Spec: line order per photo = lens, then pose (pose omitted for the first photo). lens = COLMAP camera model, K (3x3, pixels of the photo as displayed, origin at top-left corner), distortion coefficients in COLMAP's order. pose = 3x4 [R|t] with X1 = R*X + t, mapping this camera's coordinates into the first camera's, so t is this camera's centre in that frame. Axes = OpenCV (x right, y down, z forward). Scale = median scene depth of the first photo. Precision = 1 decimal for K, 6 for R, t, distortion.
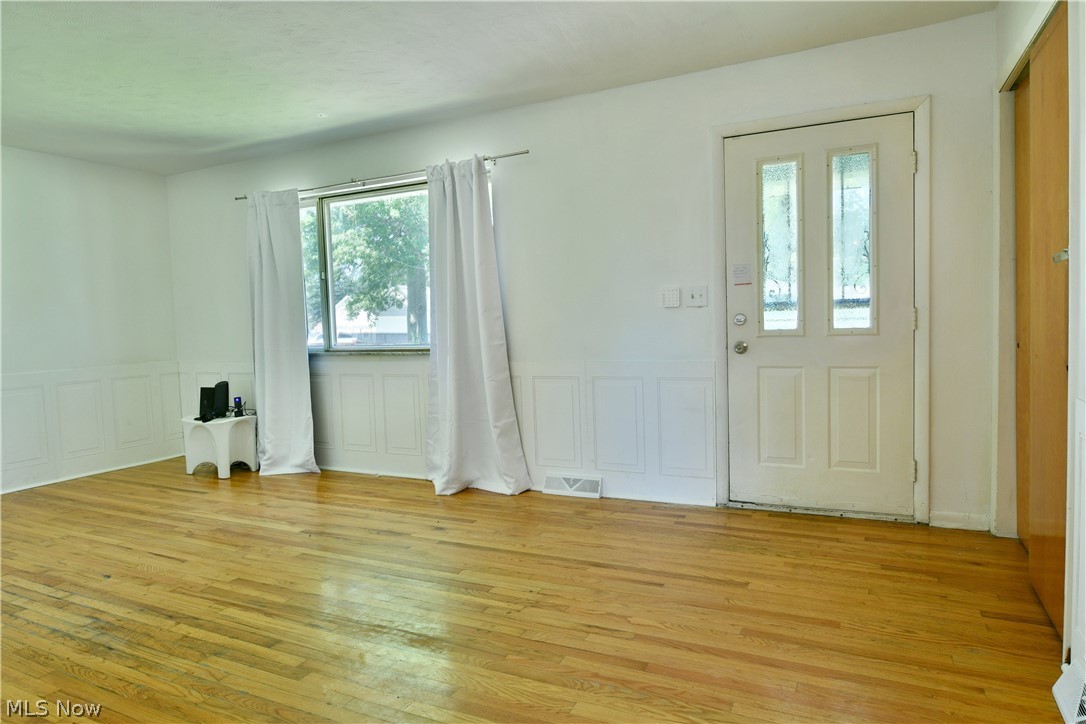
lens RADIAL K [[657.7, 0, 539.4], [0, 657.7, 362.8], [0, 0, 1]] dist [-0.012358, -0.005910]
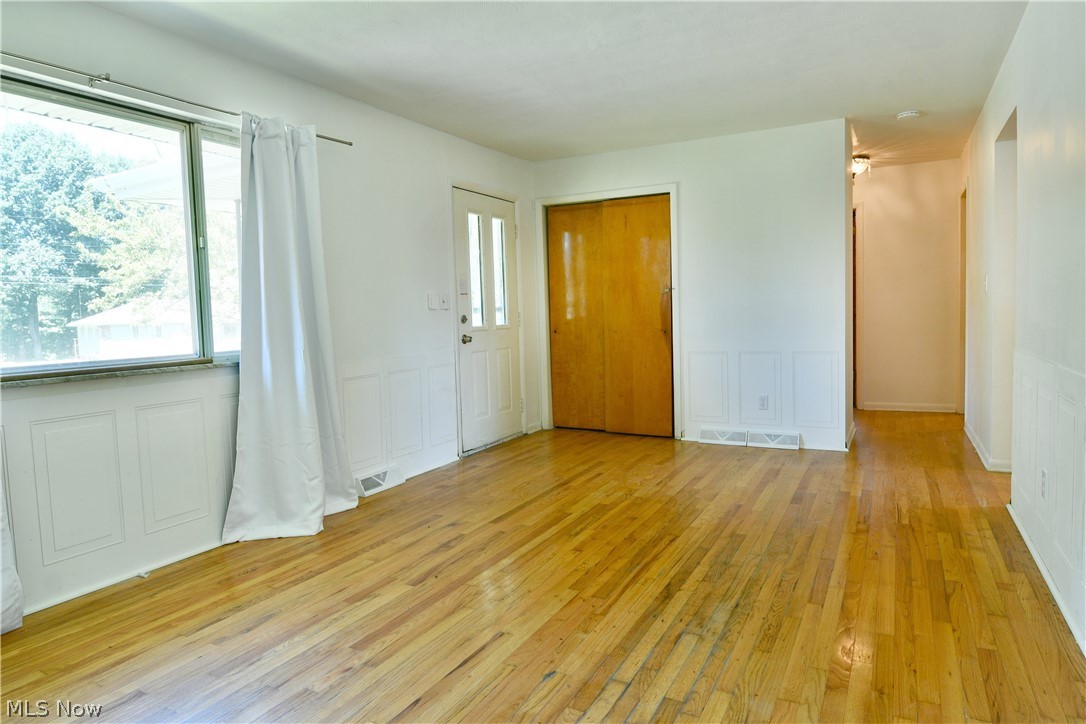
lens RADIAL K [[657.7, 0, 547.6], [0, 657.7, 355.5], [0, 0, 1]] dist [-0.012358, -0.005910]
pose [[0.034008, -0.033589, 0.998857, -1.419279], [0.097357, 0.994793, 0.030138, -0.017590], [-0.994668, 0.096221, 0.037101, 1.018765]]
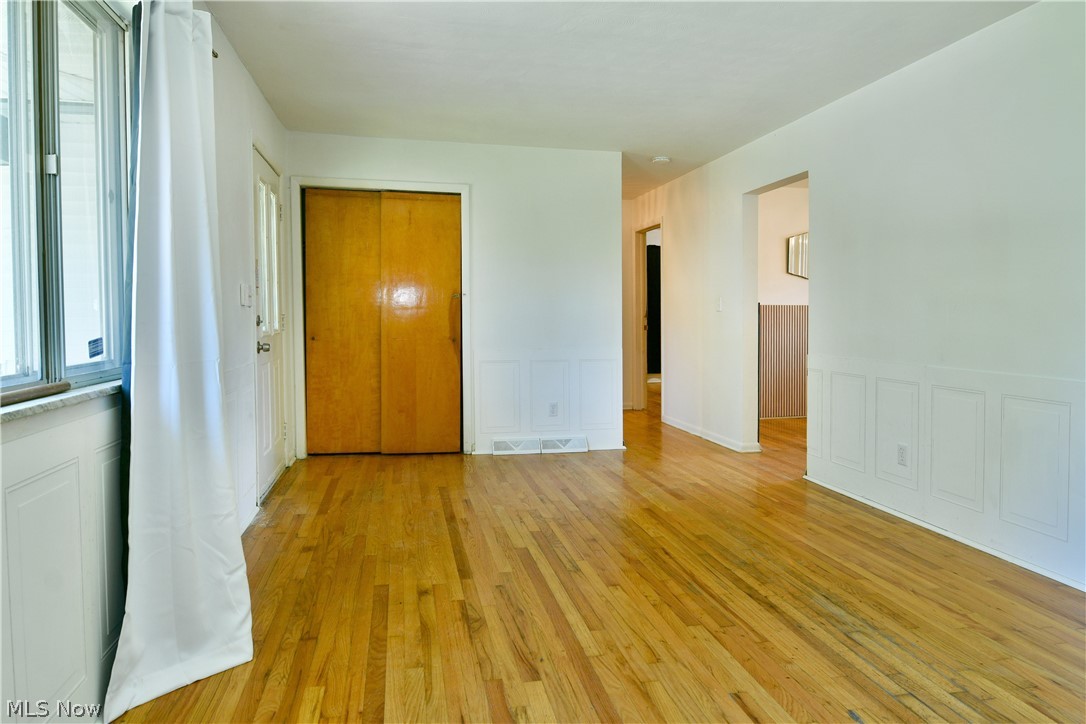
lens RADIAL K [[657.7, 0, 538.7], [0, 657.7, 337.3], [0, 0, 1]] dist [-0.012358, -0.005910]
pose [[-0.610977, 0.004893, 0.791633, -1.036842], [0.071206, 0.996267, 0.048799, -0.076697], [-0.788439, 0.086184, -0.609045, 1.687123]]
